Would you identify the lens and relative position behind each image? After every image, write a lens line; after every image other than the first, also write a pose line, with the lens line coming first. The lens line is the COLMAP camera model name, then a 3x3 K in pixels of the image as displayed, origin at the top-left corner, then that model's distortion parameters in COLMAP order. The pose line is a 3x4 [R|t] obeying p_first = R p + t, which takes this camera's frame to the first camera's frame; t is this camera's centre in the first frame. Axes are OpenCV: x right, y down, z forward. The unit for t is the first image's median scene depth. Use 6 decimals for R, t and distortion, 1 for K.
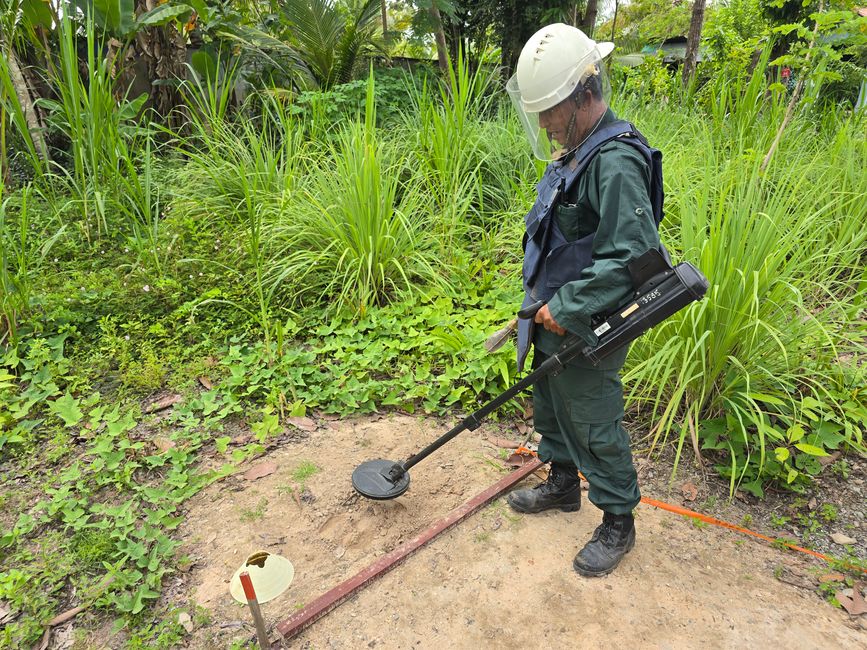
lens RADIAL K [[589.6, 0, 434.4], [0, 589.6, 329.8], [0, 0, 1]] dist [0.059269, -0.073169]
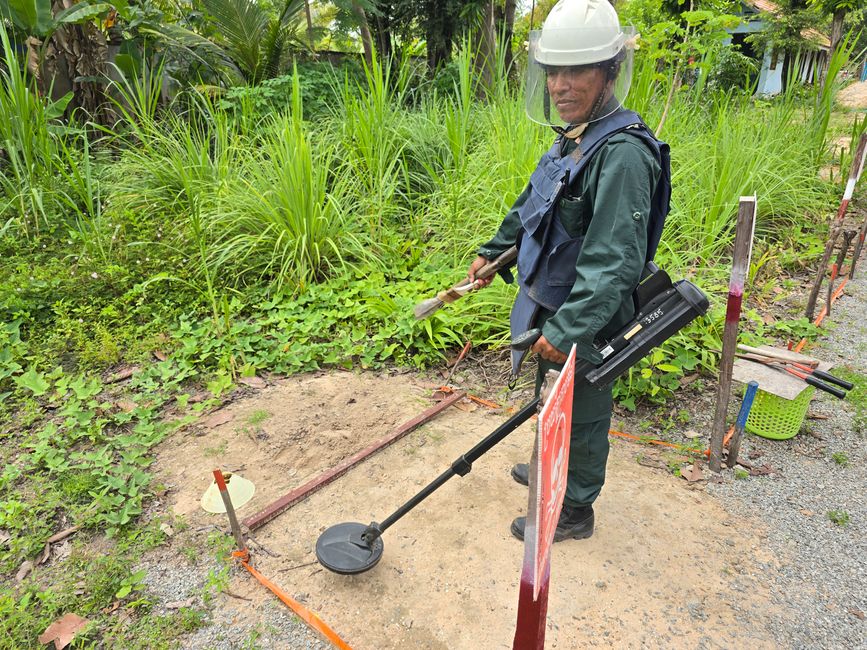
lens RADIAL K [[589.6, 0, 434.4], [0, 589.6, 329.8], [0, 0, 1]] dist [0.059269, -0.073169]
pose [[0.994109, -0.054752, 0.093542, 0.021335], [0.053674, 0.998460, 0.013996, 0.059287], [-0.094165, -0.008893, 0.995517, -0.158425]]
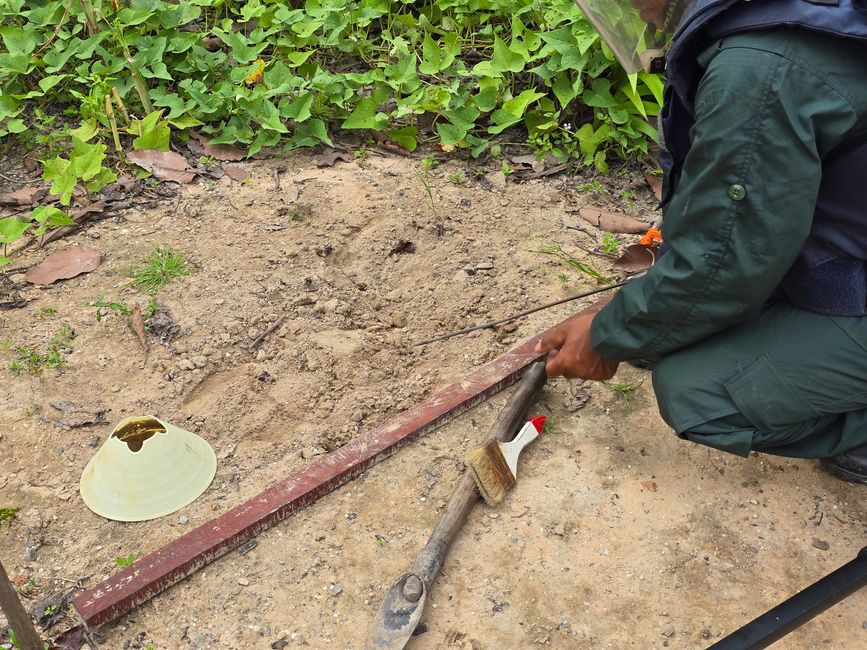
lens RADIAL K [[1166.9, 0, 441.9], [0, 1166.9, 353.7], [0, 0, 1]] dist [0.069732, -0.081272]
pose [[0.998354, 0.031479, -0.047939, 0.032309], [-0.015748, 0.954236, 0.298640, 0.026382], [0.055146, -0.297393, 0.953161, 0.127197]]
